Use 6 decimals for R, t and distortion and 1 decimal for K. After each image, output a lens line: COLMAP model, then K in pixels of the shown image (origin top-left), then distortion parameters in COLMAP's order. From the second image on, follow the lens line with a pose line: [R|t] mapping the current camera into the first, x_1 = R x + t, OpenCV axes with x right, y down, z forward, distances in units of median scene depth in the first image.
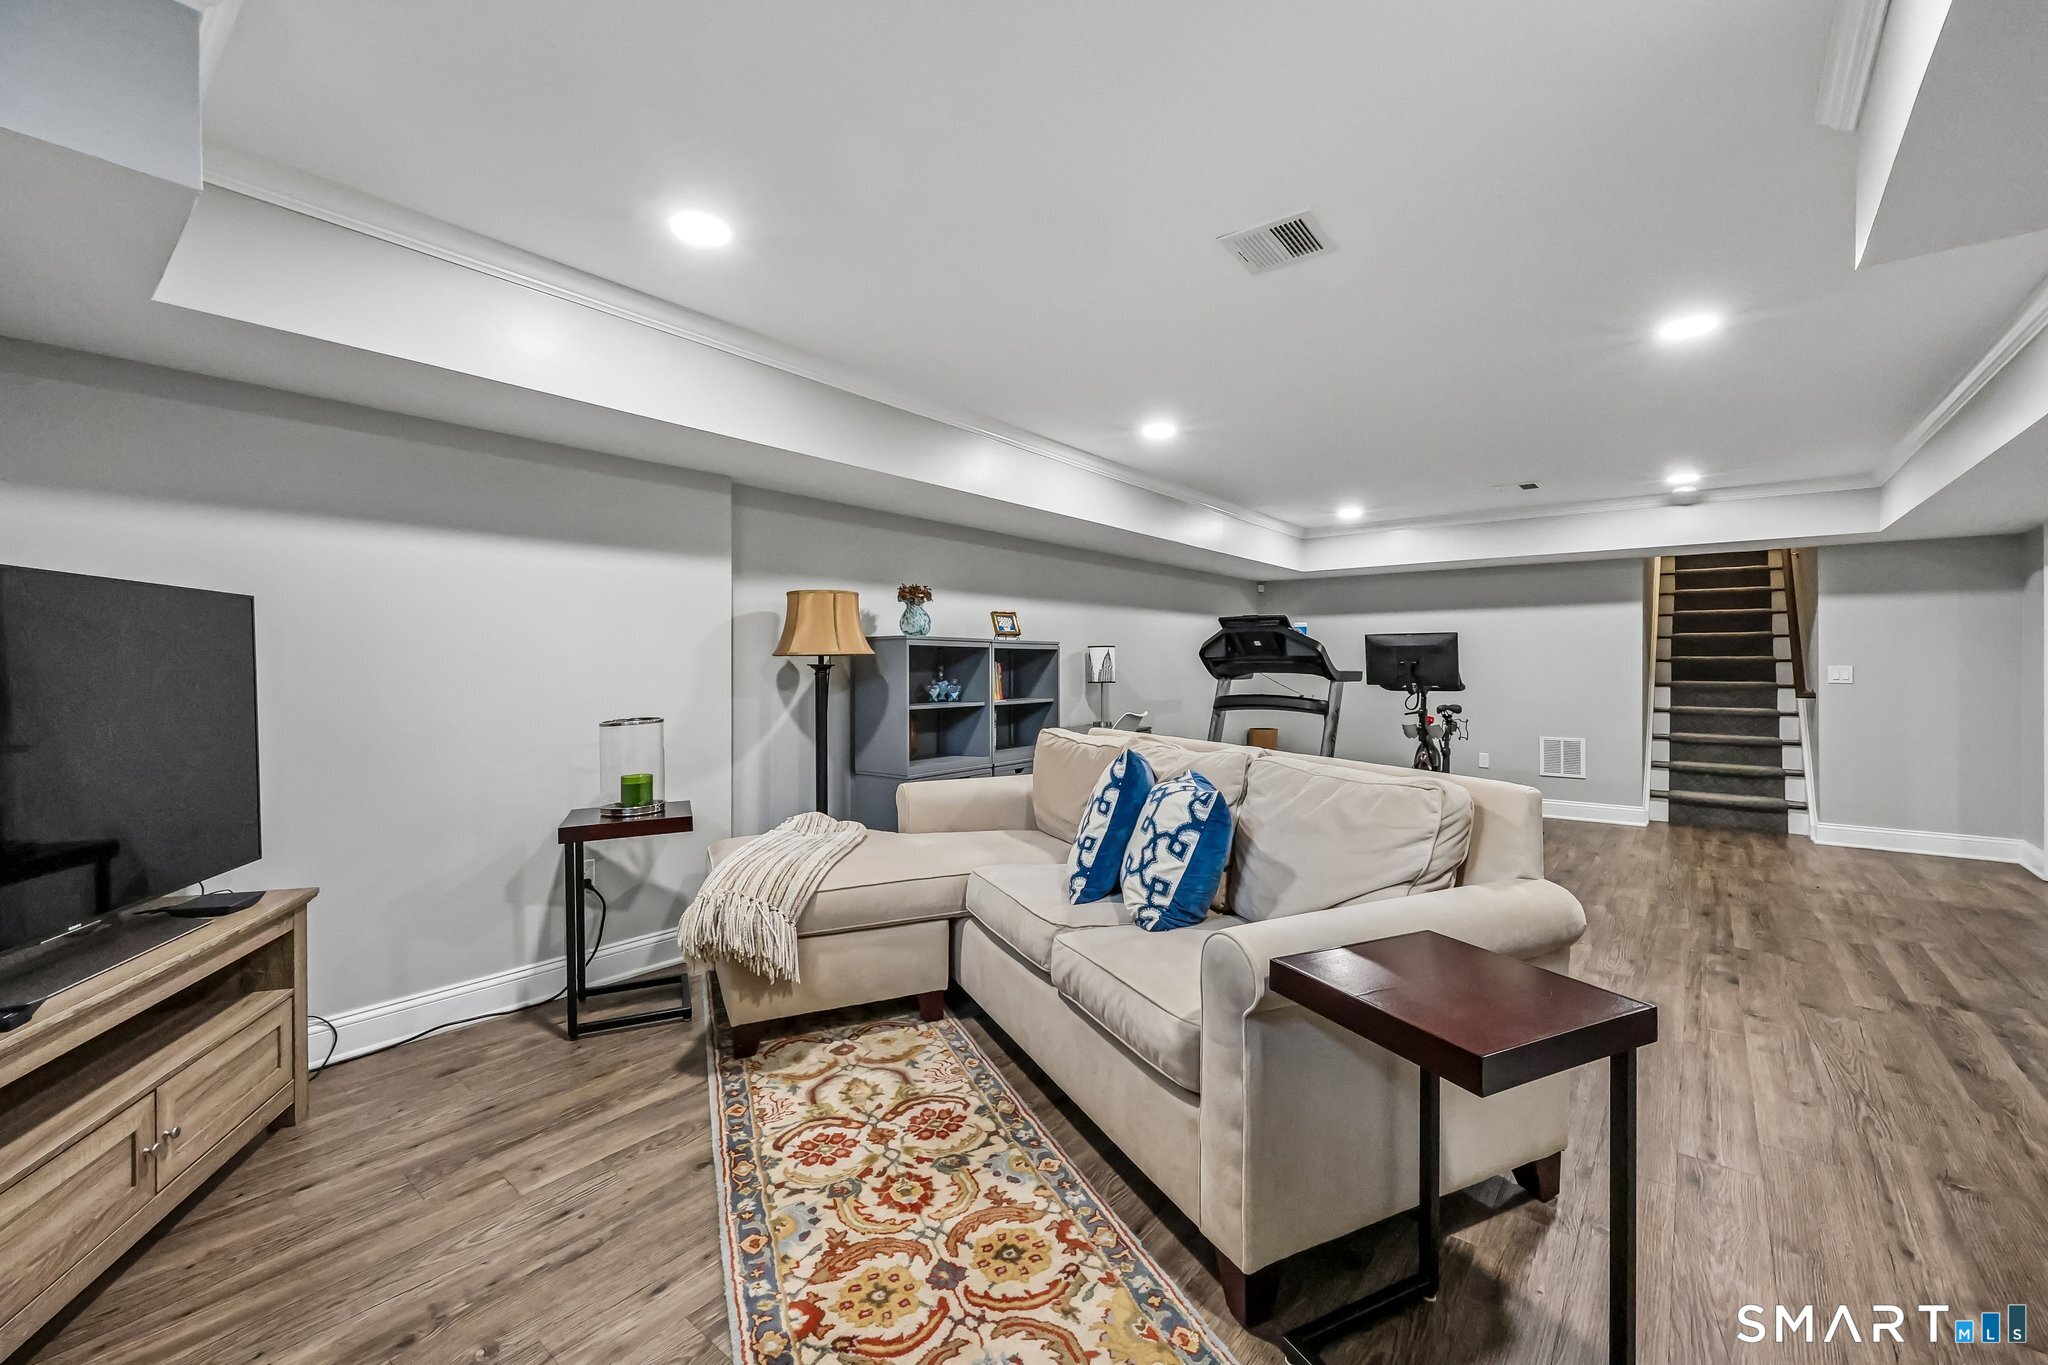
lens RADIAL K [[829.7, 0, 1028.4], [0, 829.7, 680.4], [0, 0, 1]] dist [-0.002396, -0.000028]
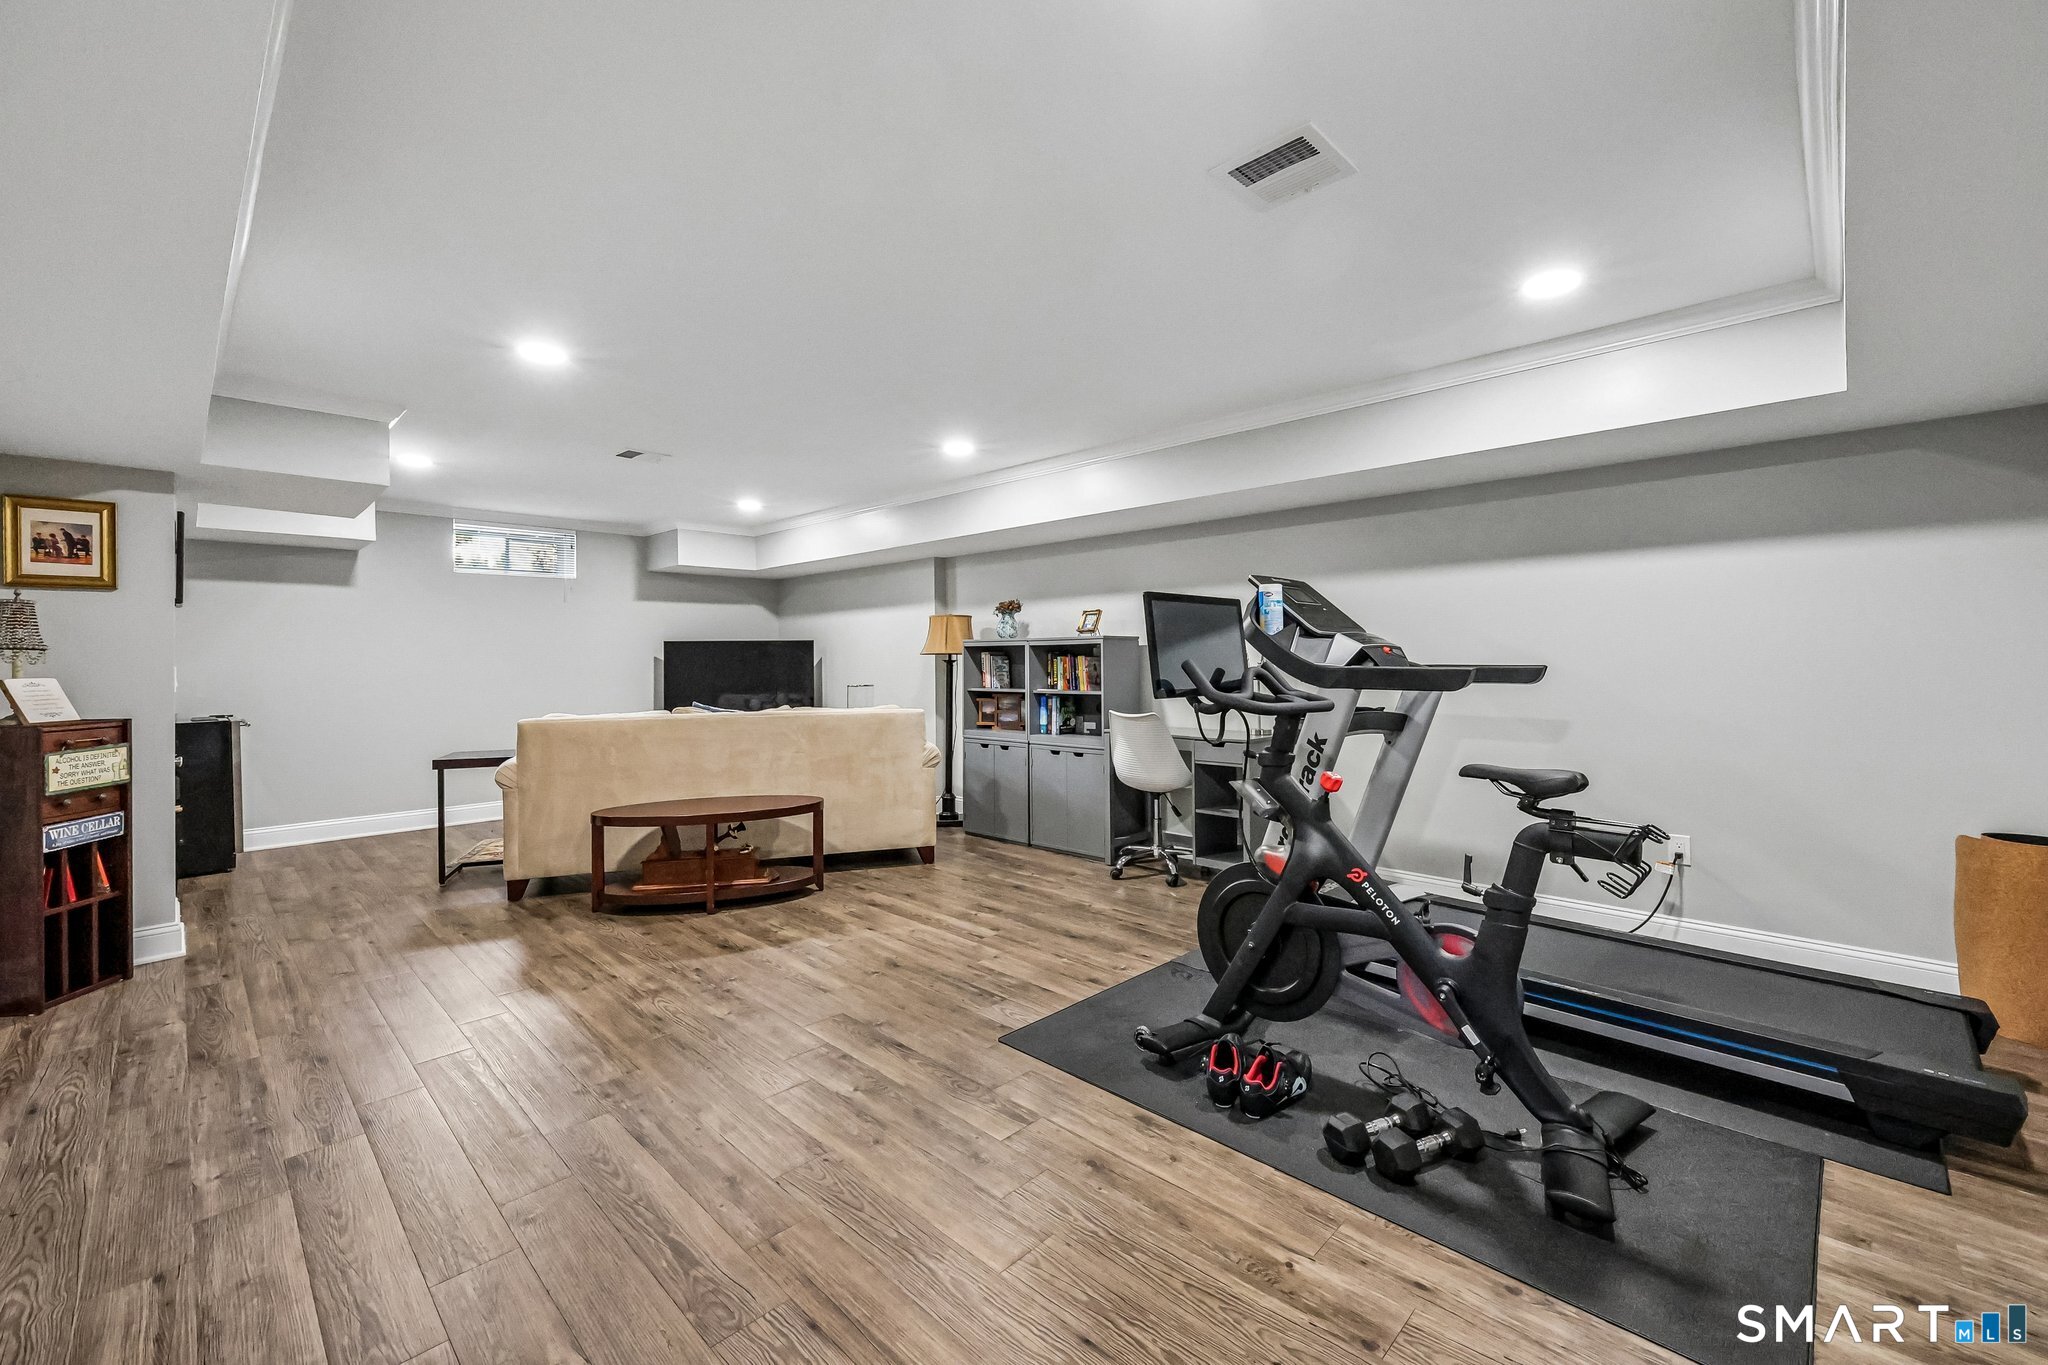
lens RADIAL K [[829.7, 0, 1027.5], [0, 829.7, 664.2], [0, 0, 1]] dist [-0.002396, -0.000028]
pose [[-0.094908, 0.016333, -0.995352, 1.216105], [-0.006056, 0.999837, 0.016984, -0.034980], [0.995468, 0.007639, -0.094793, 1.161302]]
